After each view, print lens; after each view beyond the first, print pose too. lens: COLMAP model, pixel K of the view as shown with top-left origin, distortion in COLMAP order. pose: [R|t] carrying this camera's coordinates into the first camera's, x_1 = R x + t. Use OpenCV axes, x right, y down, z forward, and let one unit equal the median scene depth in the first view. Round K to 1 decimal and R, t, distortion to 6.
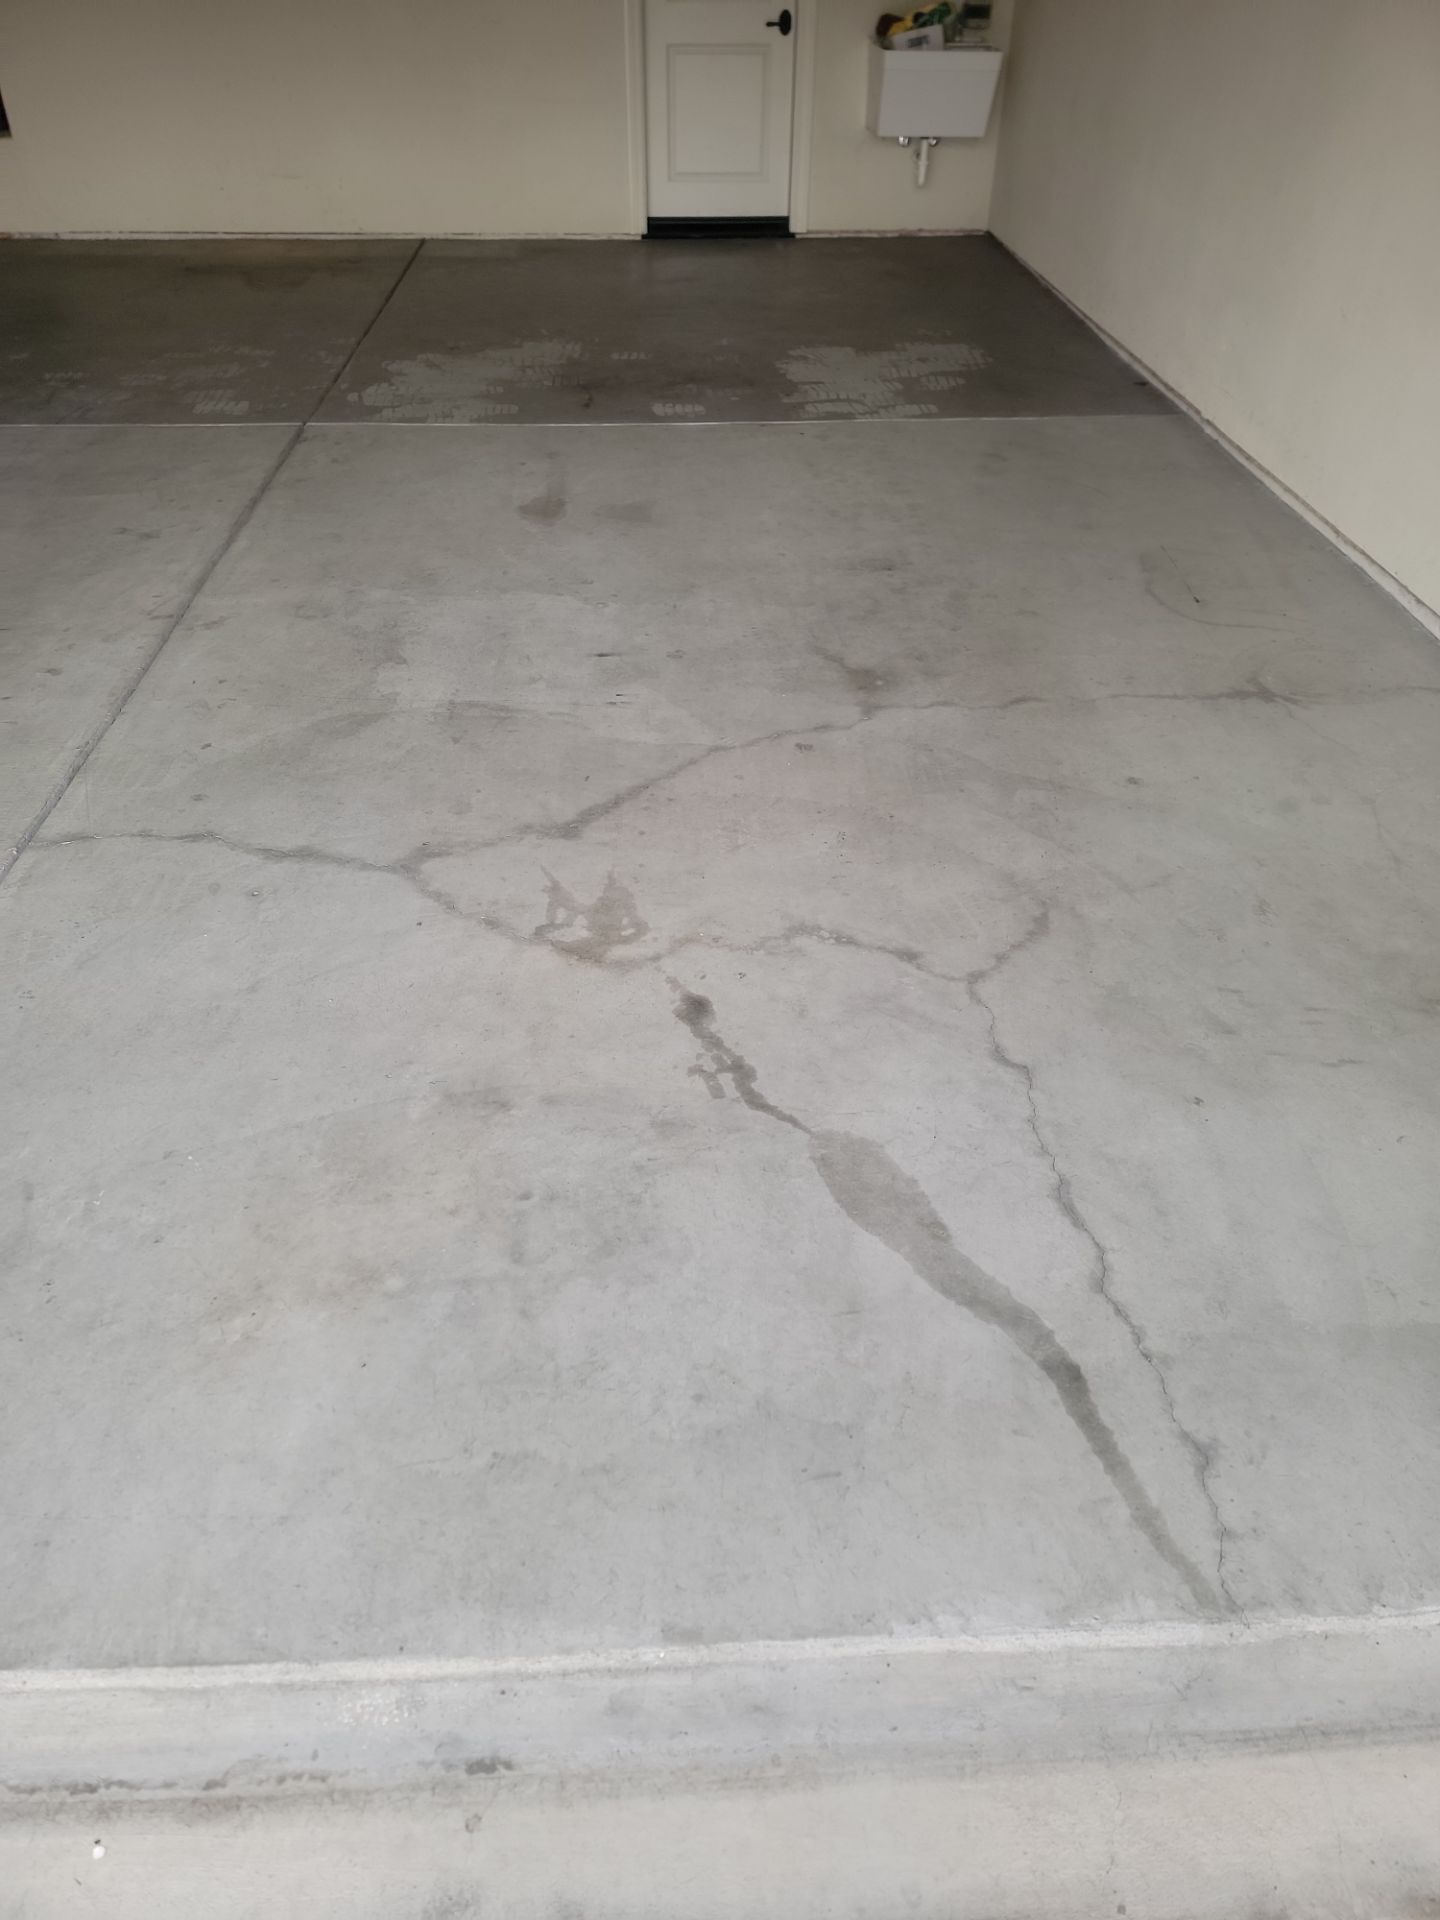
lens RADIAL K [[1314.6, 0, 694.7], [0, 1314.6, 973.7], [0, 0, 1]] dist [0.097783, -0.090911]
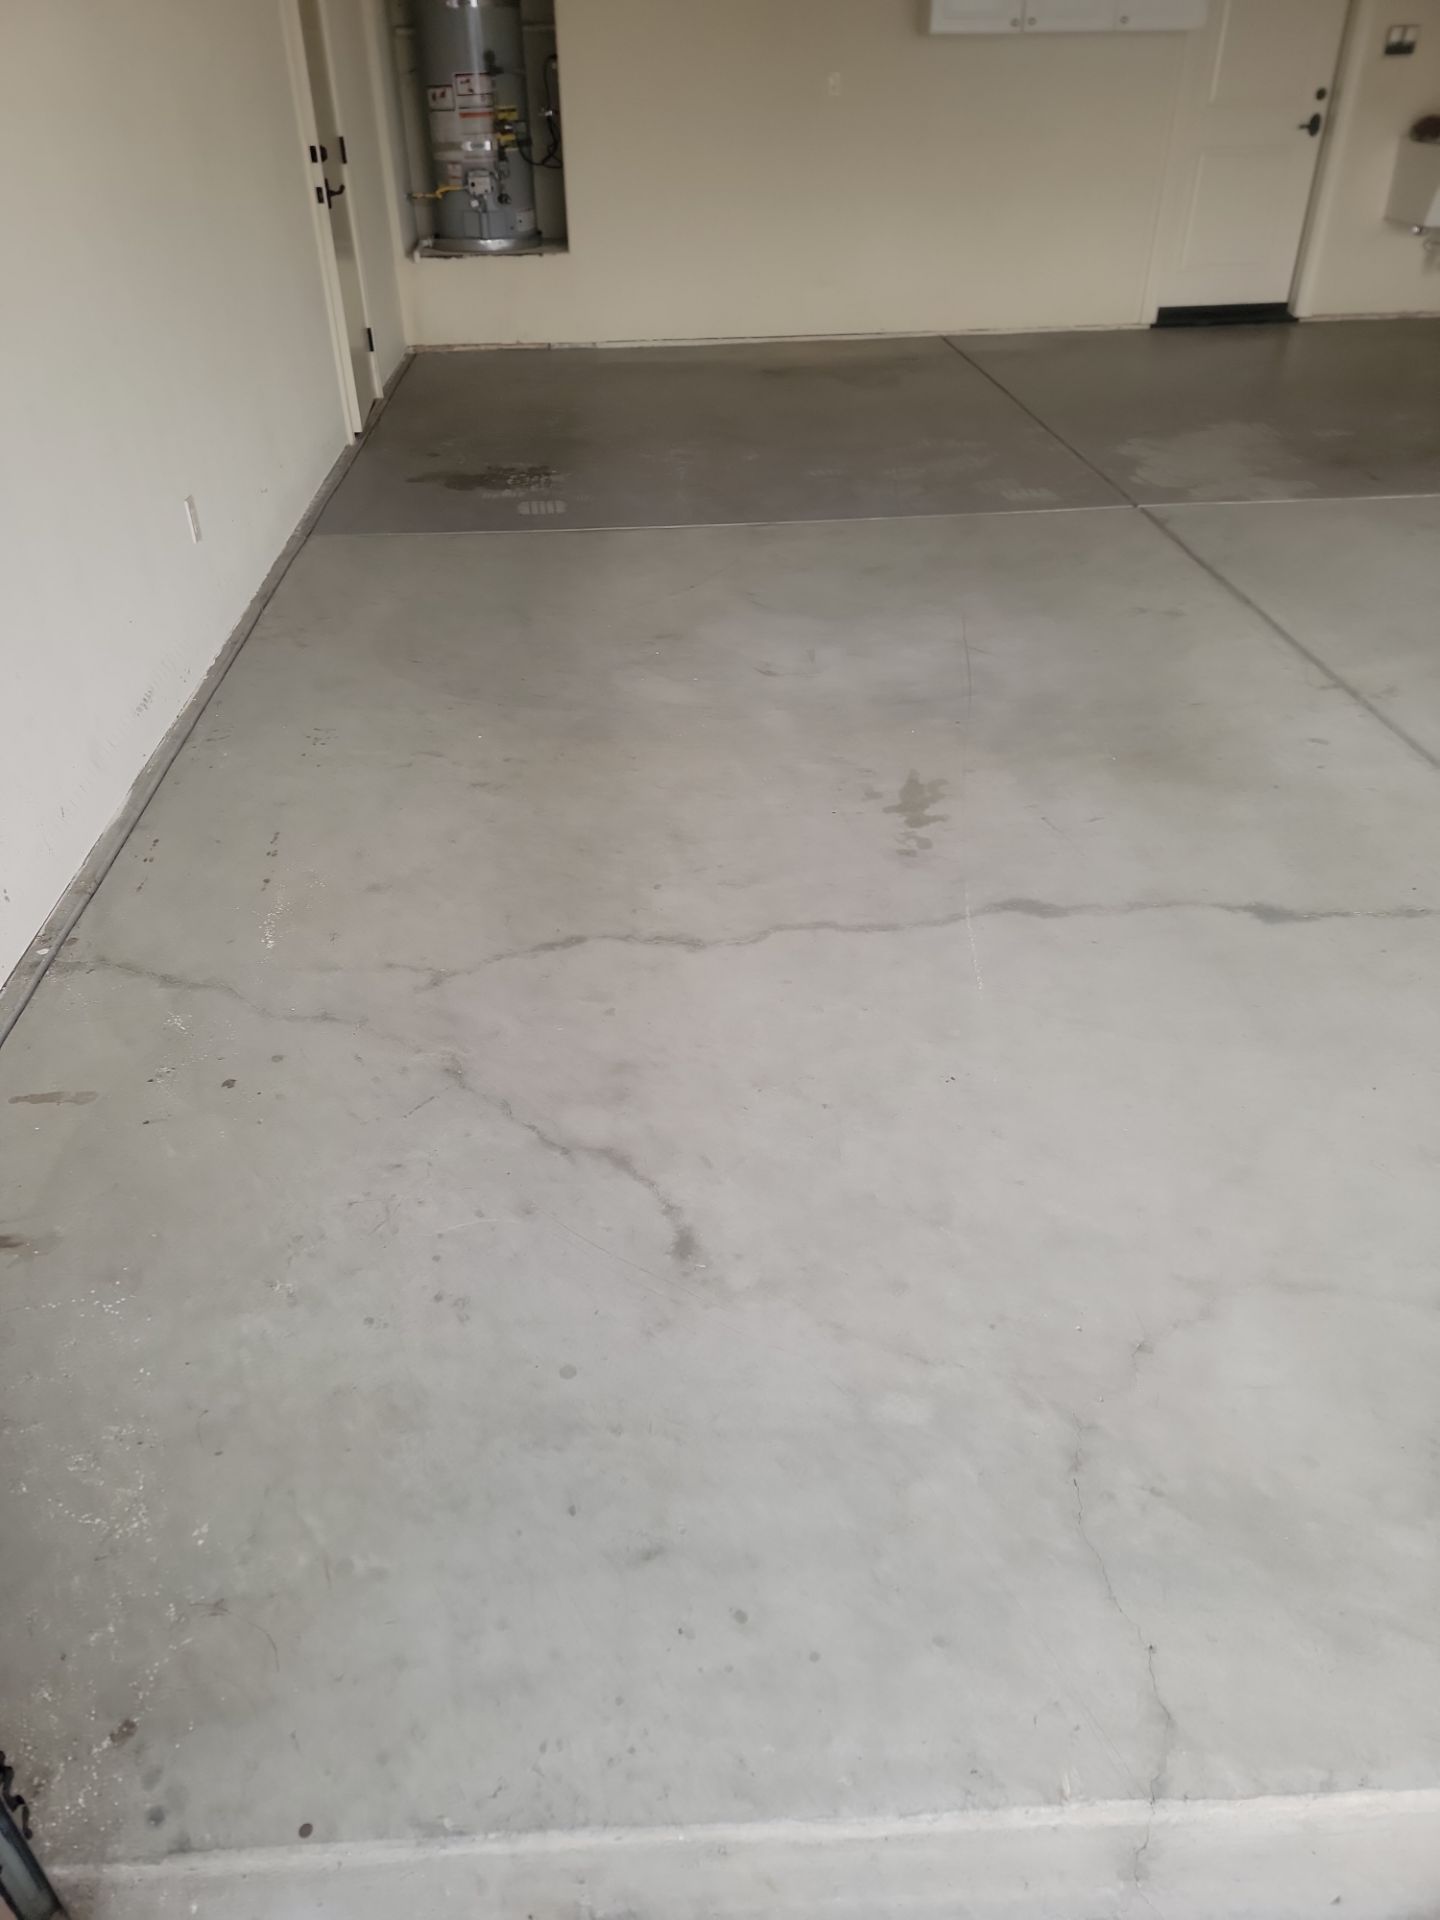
lens RADIAL K [[1328.5, 0, 691.7], [0, 1328.5, 958.1], [0, 0, 1]] dist [0.101228, -0.084612]
pose [[0.999602, -0.026457, 0.009756, -1.306788], [0.027081, 0.997139, -0.070568, -0.001090], [-0.007861, 0.070805, 0.997459, -0.019008]]
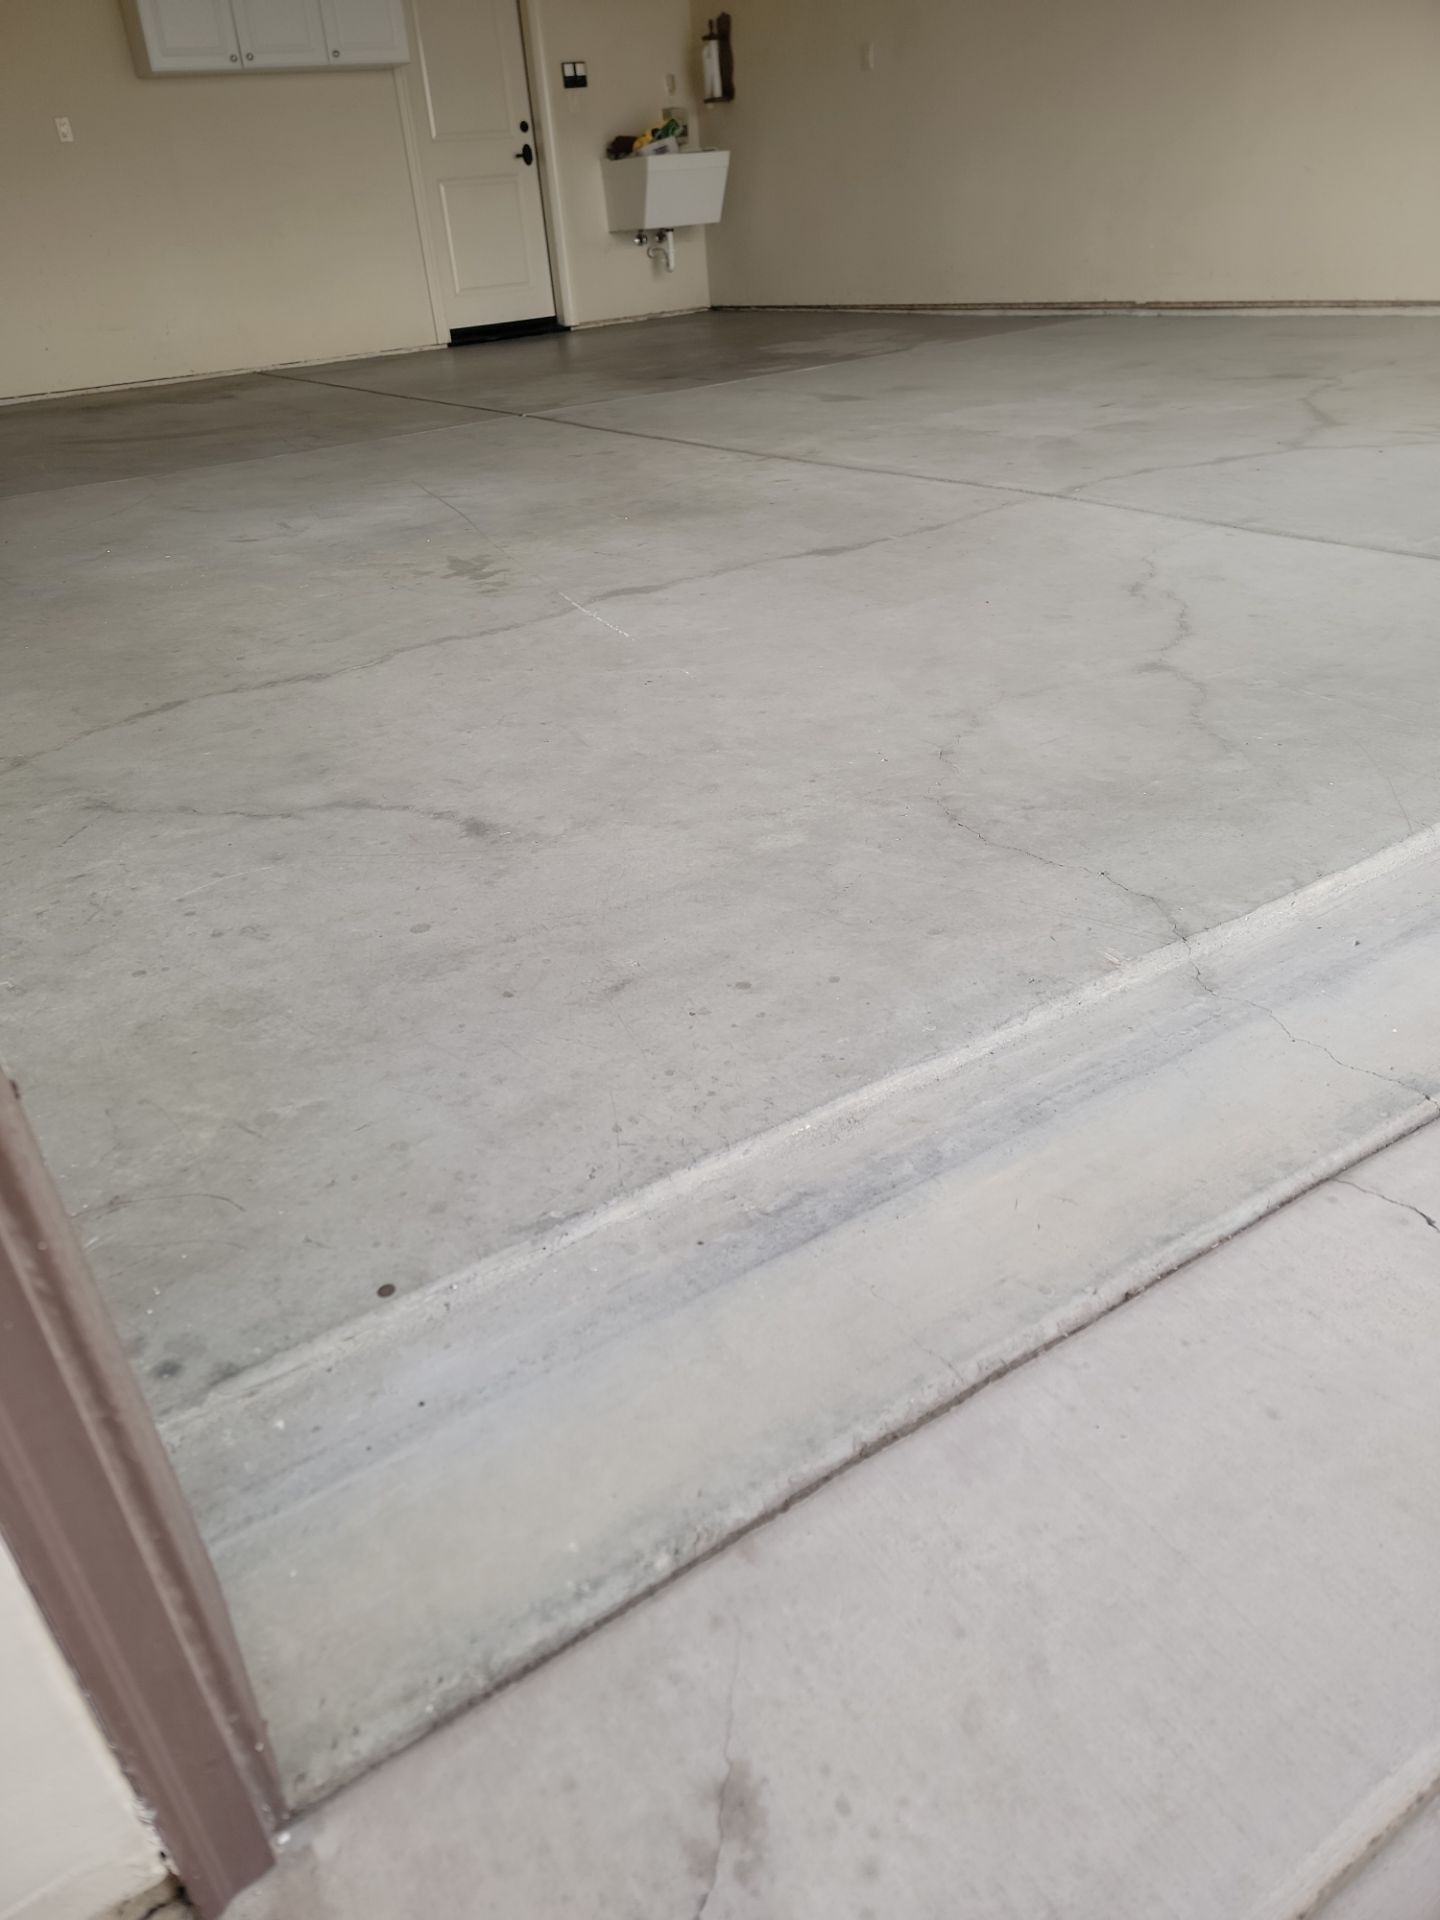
lens RADIAL K [[1314.6, 0, 694.7], [0, 1314.6, 973.7], [0, 0, 1]] dist [0.097783, -0.090911]
pose [[0.853930, -0.317459, 0.412340, -1.527228], [0.381151, 0.921023, -0.080249, 0.293415], [-0.354299, 0.225691, 0.907489, 0.143317]]
